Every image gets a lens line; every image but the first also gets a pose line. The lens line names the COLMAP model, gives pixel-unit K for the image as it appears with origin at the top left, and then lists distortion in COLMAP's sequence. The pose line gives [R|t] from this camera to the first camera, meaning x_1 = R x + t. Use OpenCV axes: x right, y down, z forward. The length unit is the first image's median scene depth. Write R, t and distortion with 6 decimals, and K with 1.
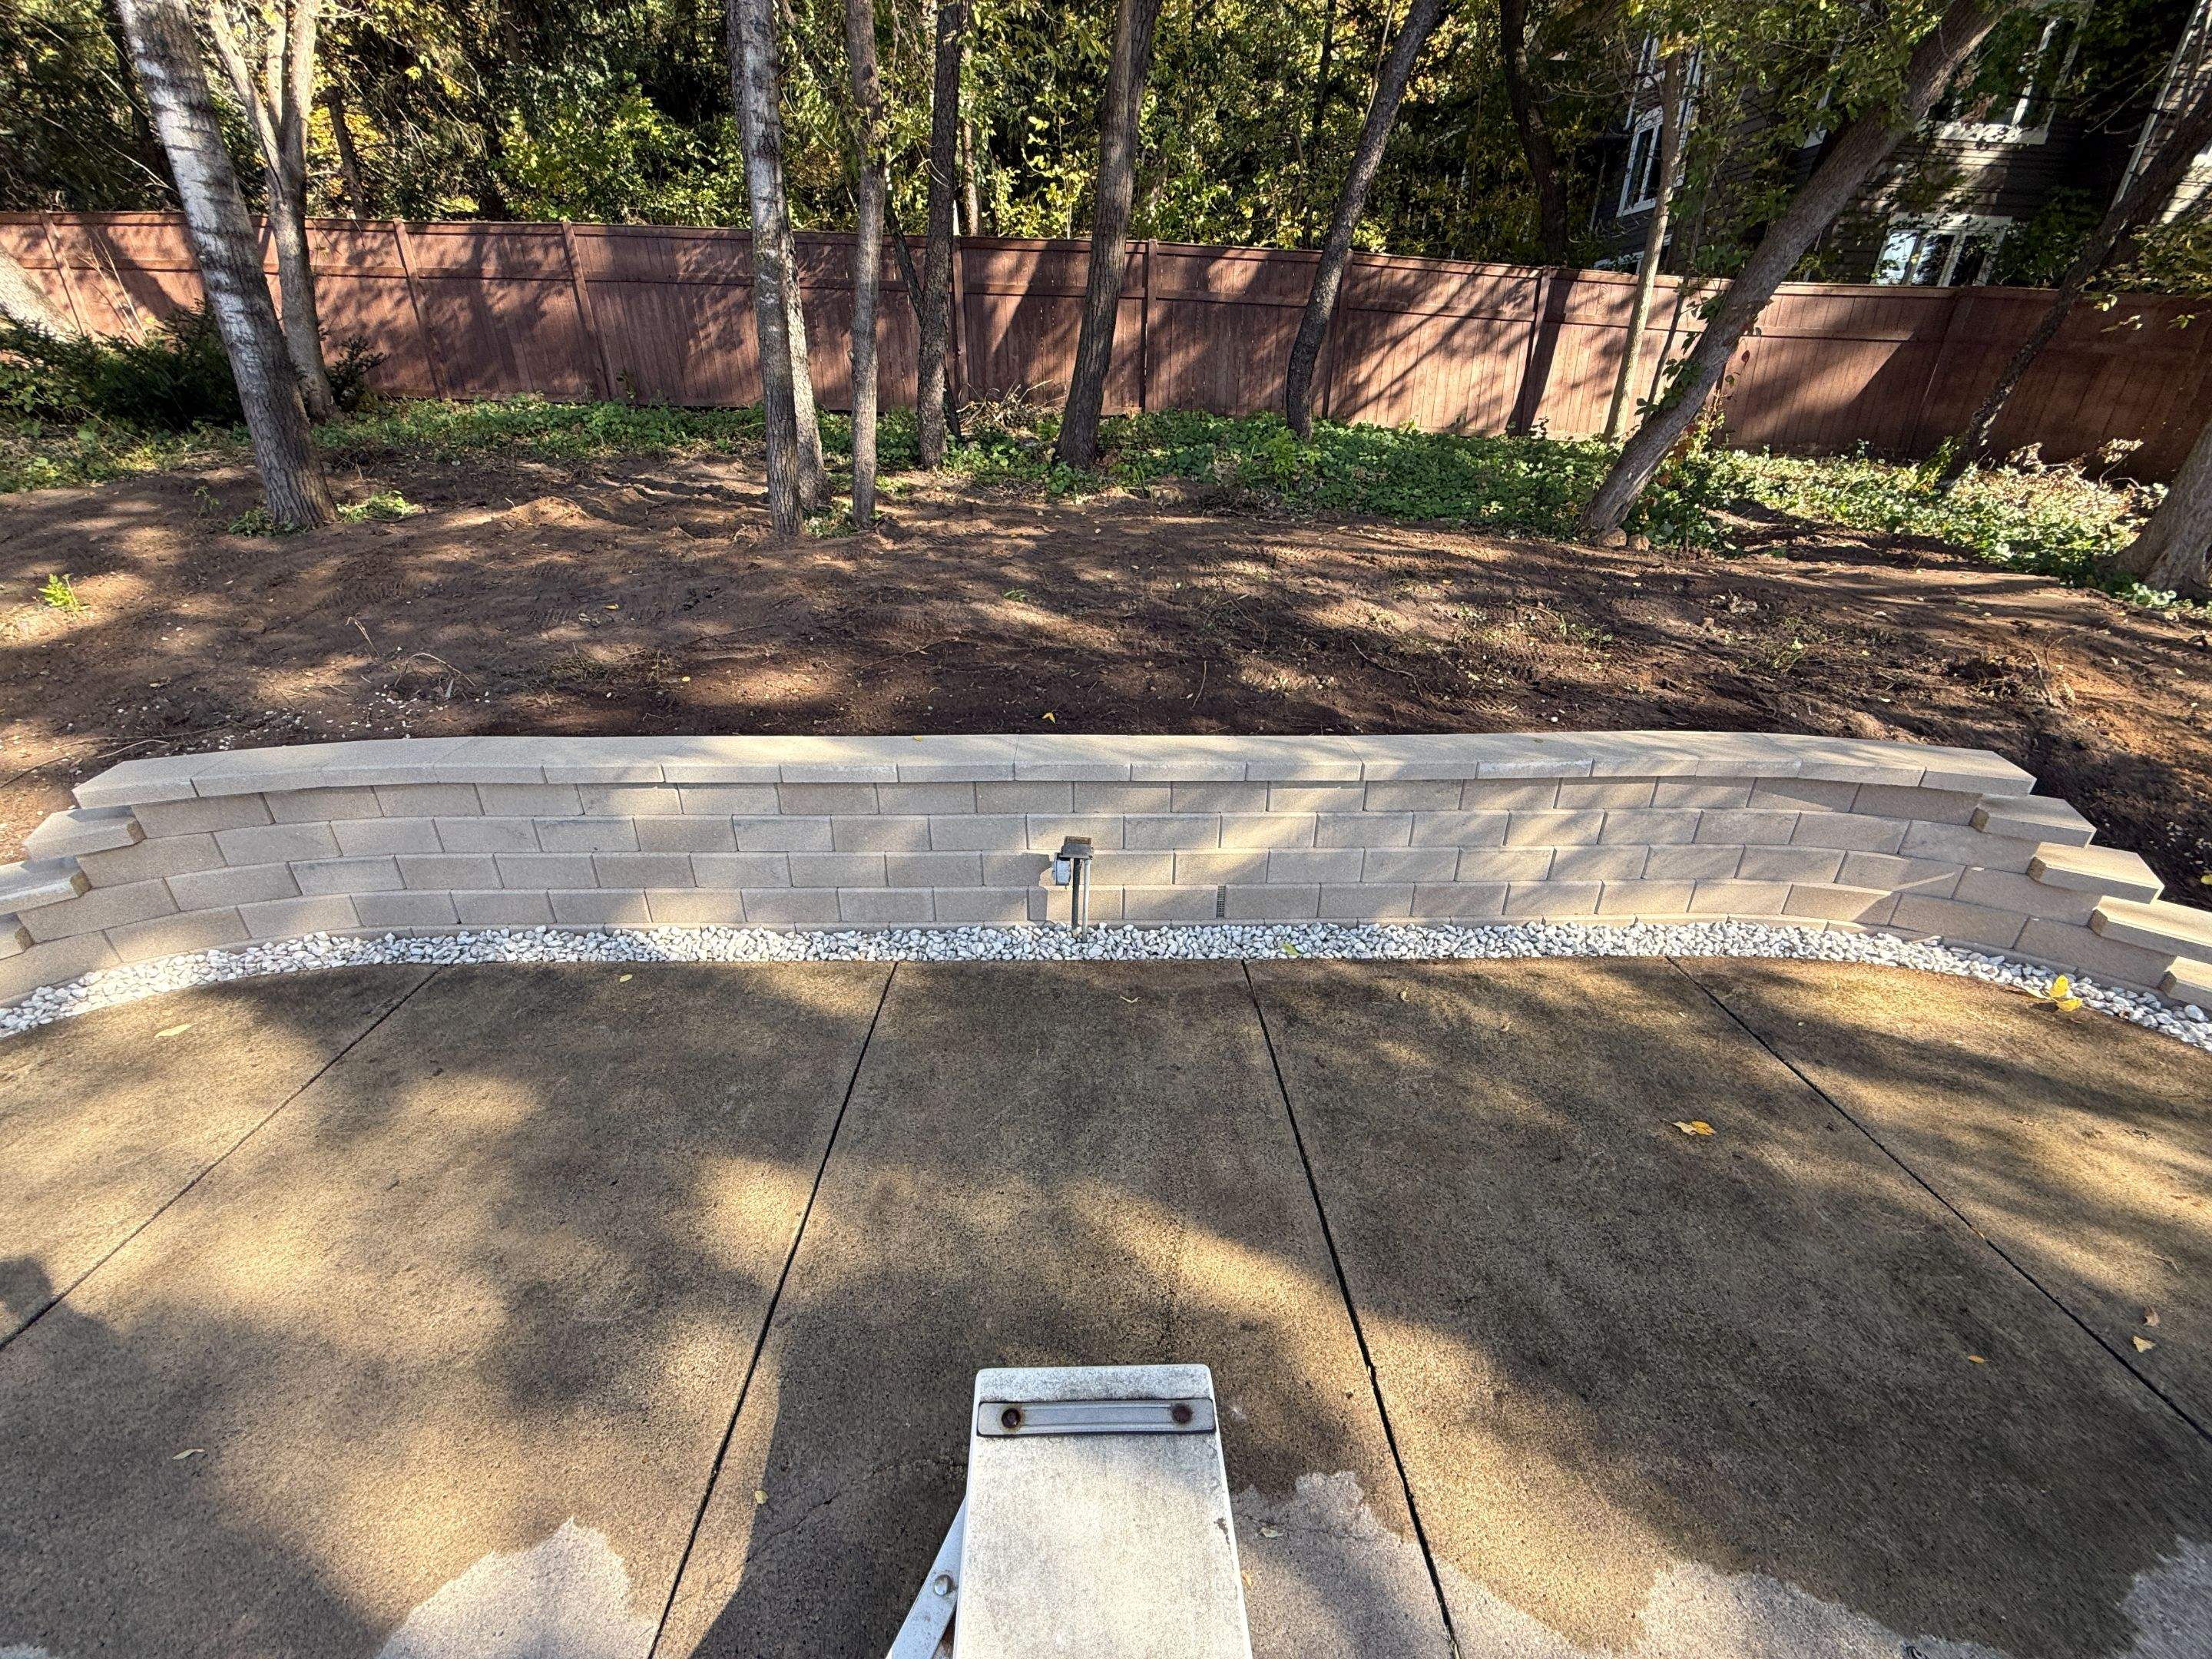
lens RADIAL K [[879.4, 0, 1087.5], [0, 879.4, 825.0], [0, 0, 1]] dist [0.002455, 0.002890]
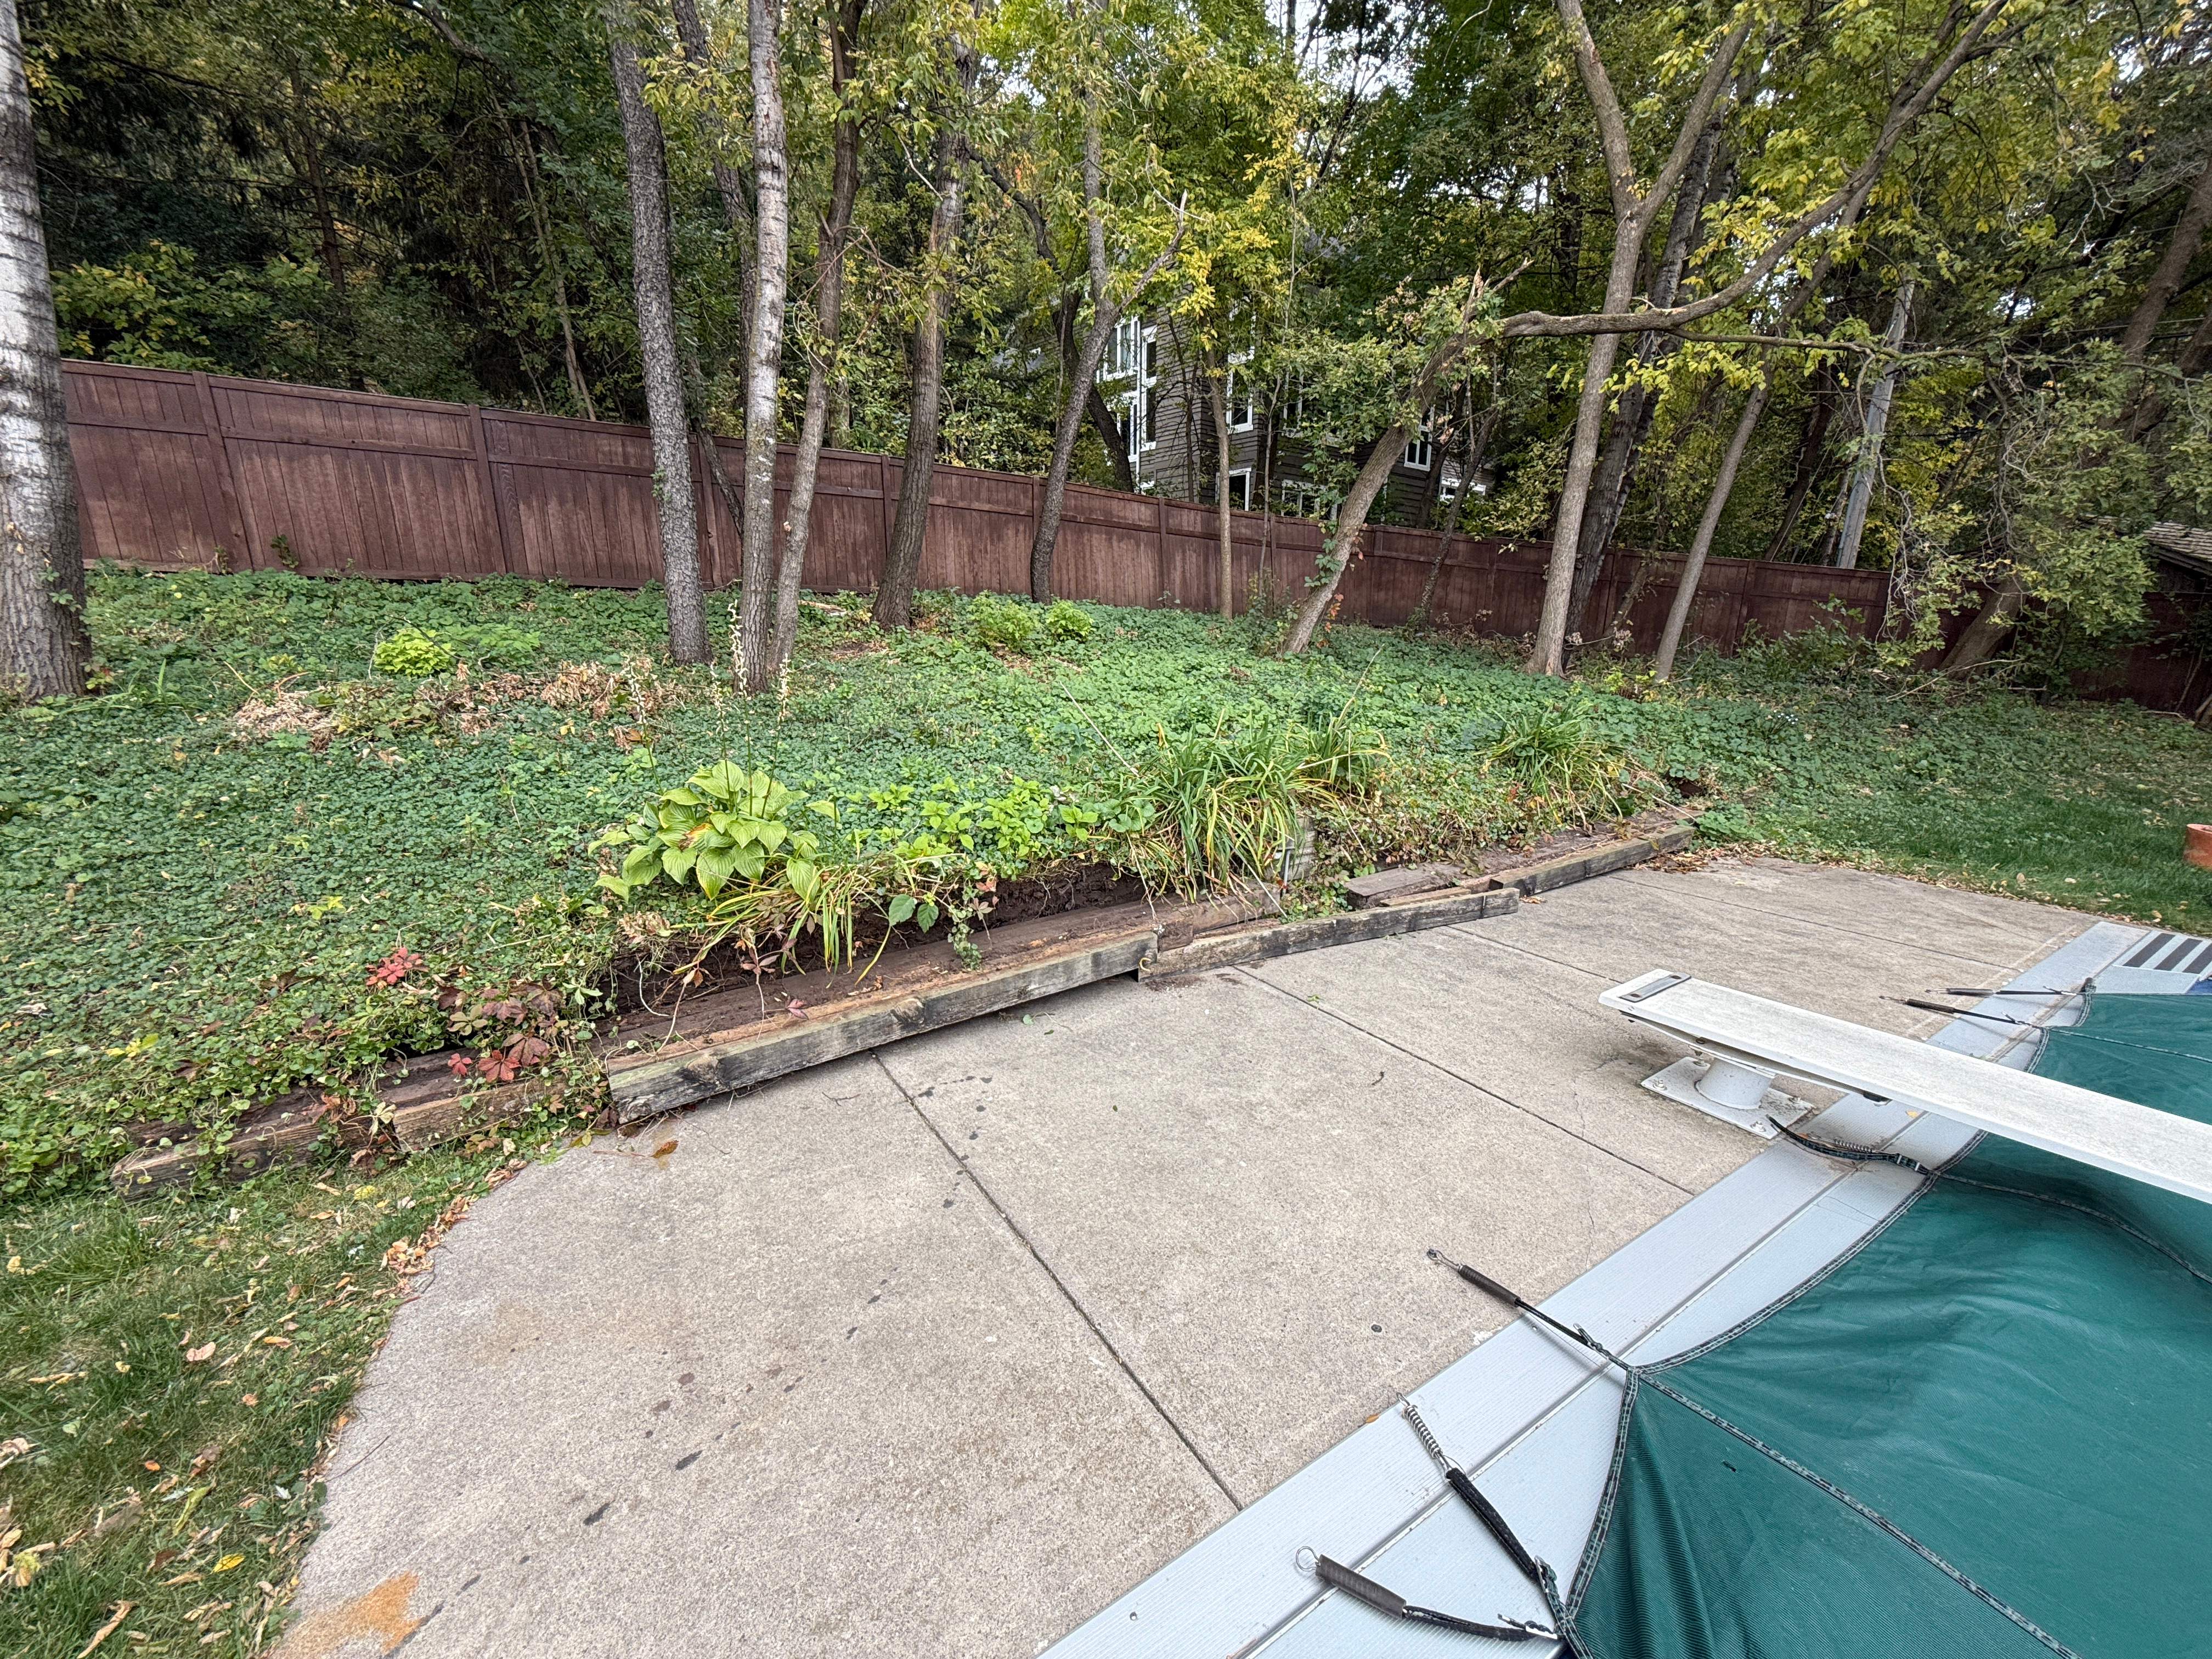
lens RADIAL K [[881.1, 0, 1123.8], [0, 881.1, 848.0], [0, 0, 1]] dist [0.004554, 0.000110]
pose [[0.851528, -0.132385, 0.507322, -0.319339], [0.220151, 0.968447, -0.116804, 0.048211], [-0.475851, 0.211150, 0.853804, -0.040798]]
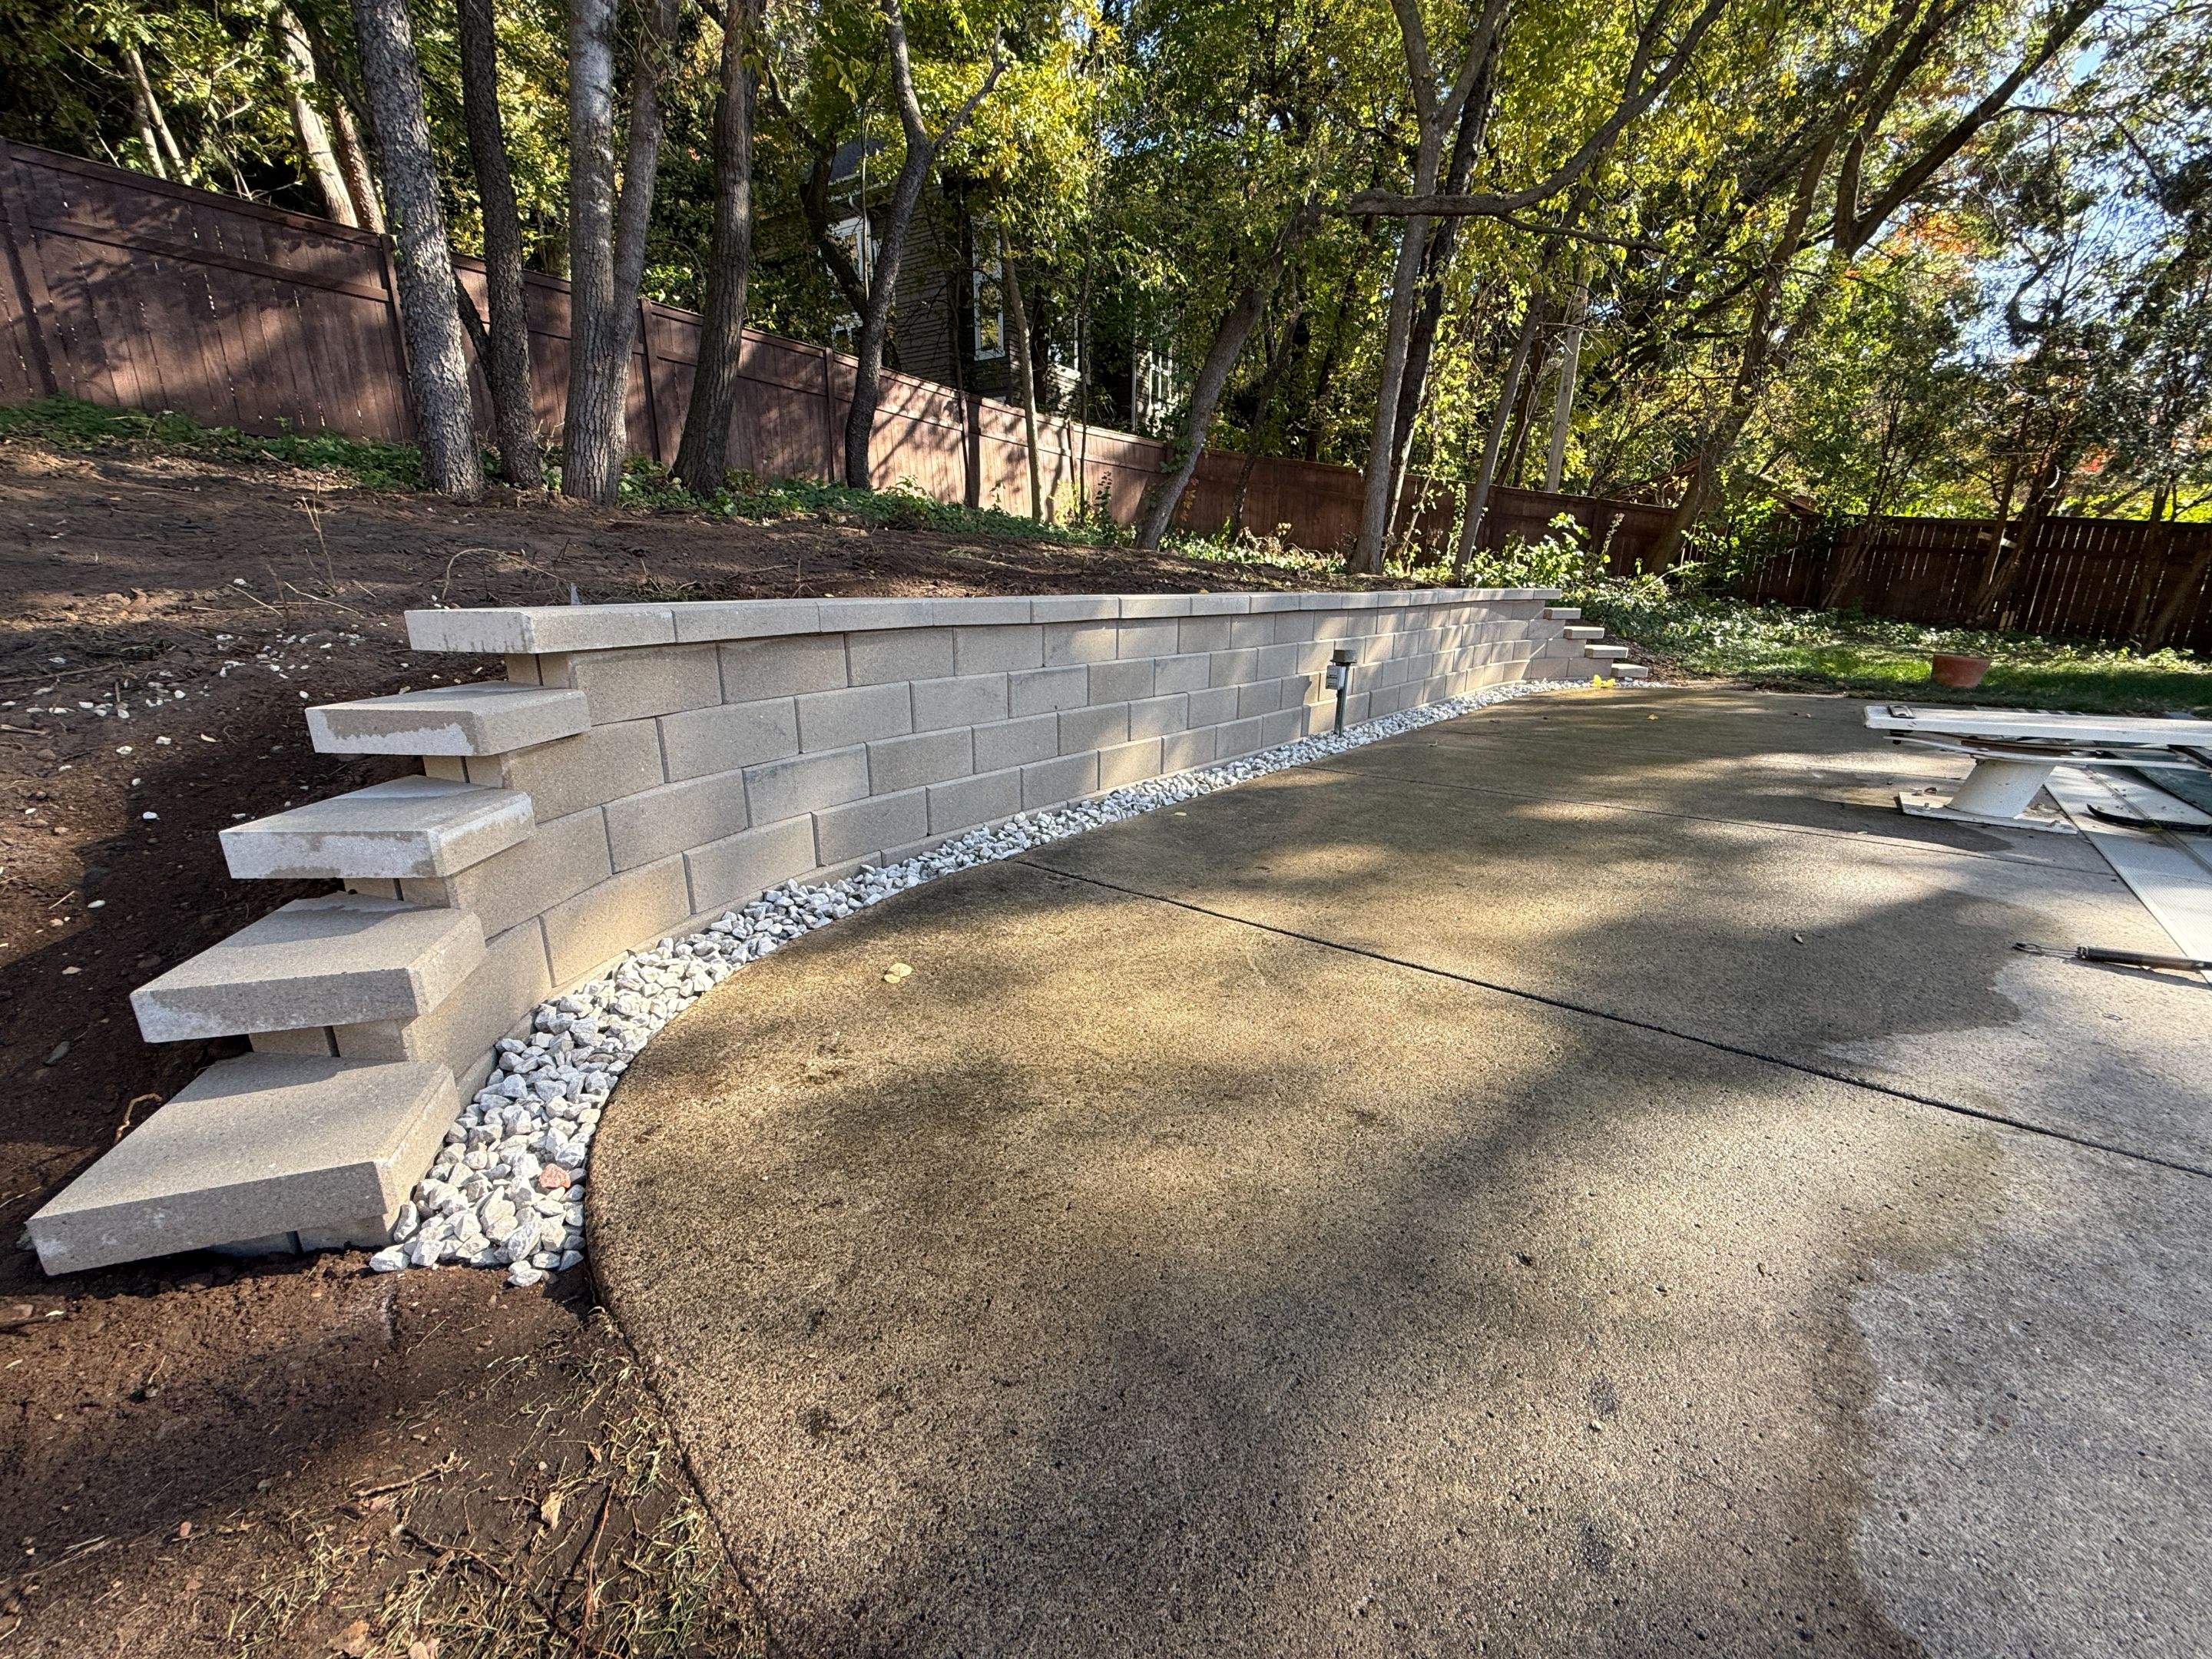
lens RADIAL K [[879.4, 0, 1102.2], [0, 879.4, 823.6], [0, 0, 1]] dist [0.002455, 0.002890]
pose [[0.667631, -0.200979, 0.716851, -0.398579], [0.312682, 0.949529, -0.025000, 0.059951], [-0.675647, 0.240837, 0.696778, 0.132617]]
